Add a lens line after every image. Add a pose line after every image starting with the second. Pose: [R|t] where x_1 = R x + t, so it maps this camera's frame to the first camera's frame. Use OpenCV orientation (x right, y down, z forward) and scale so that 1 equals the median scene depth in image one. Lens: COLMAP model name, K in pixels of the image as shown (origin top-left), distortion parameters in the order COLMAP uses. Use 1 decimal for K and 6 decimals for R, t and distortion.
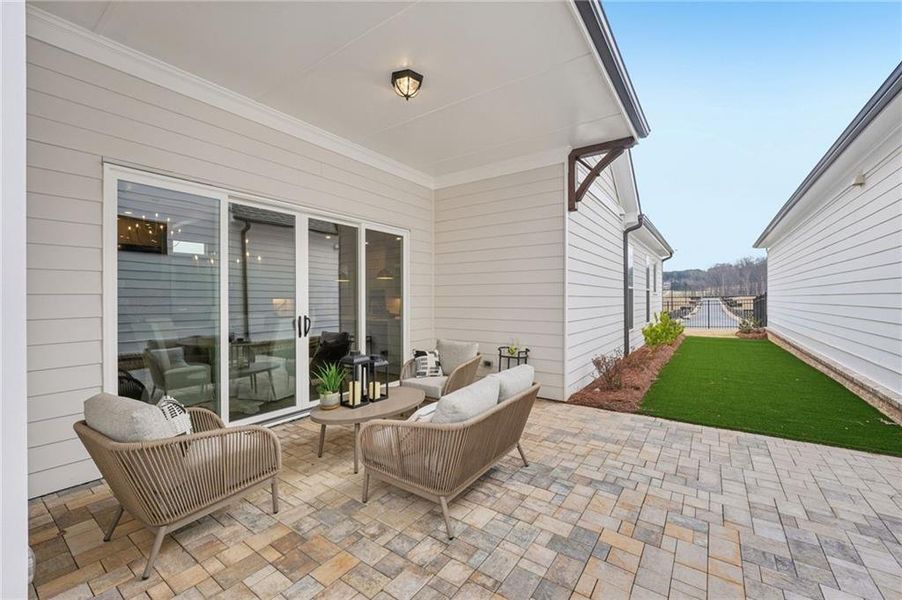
lens RADIAL K [[373.5, 0, 452.5], [0, 373.5, 300.9], [0, 0, 1]] dist [-0.000640, -0.000183]
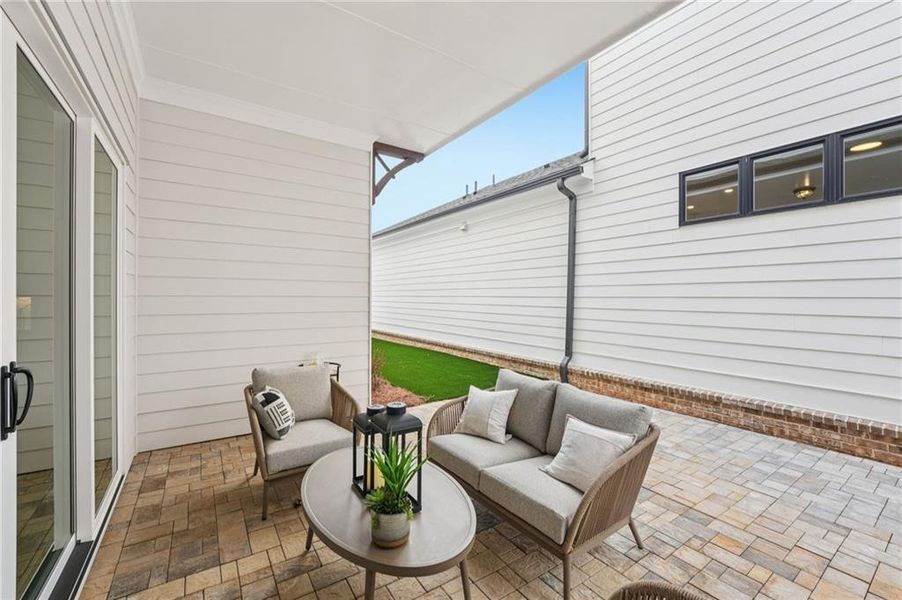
lens RADIAL K [[364.8, 0, 454.2], [0, 364.8, 304.5], [0, 0, 1]] dist [-0.017677, -0.001112]
pose [[0.358684, -0.015722, 0.933327, -0.467210], [0.002120, 0.999869, 0.016028, -0.012640], [-0.933457, -0.003770, 0.358670, 0.490434]]
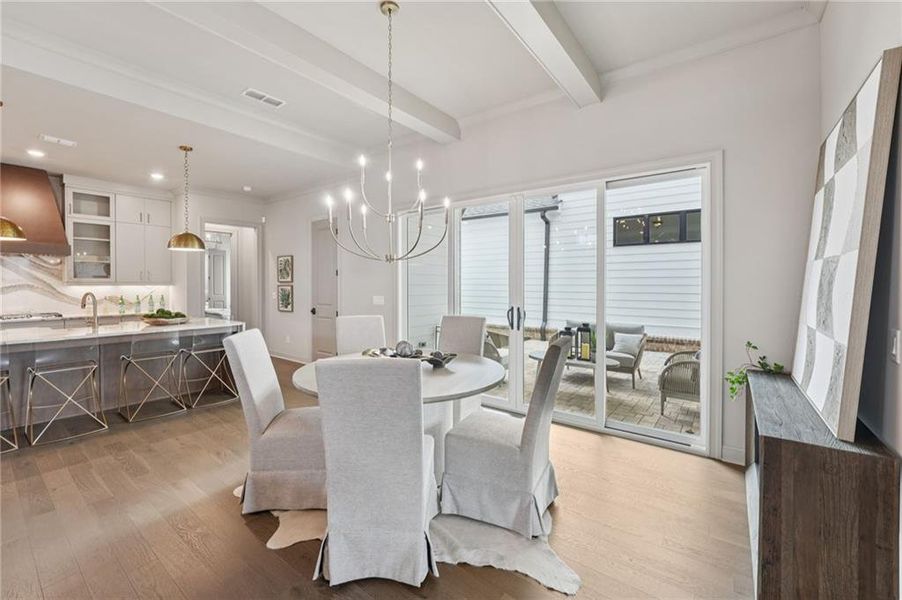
lens RADIAL K [[364.8, 0, 455.3], [0, 364.8, 294.4], [0, 0, 1]] dist [-0.017677, -0.001112]
pose [[0.034983, -0.025752, 0.999056, -1.145825], [0.006572, 0.999652, 0.025537, -0.018382], [-0.999366, 0.005673, 0.035140, 0.975834]]
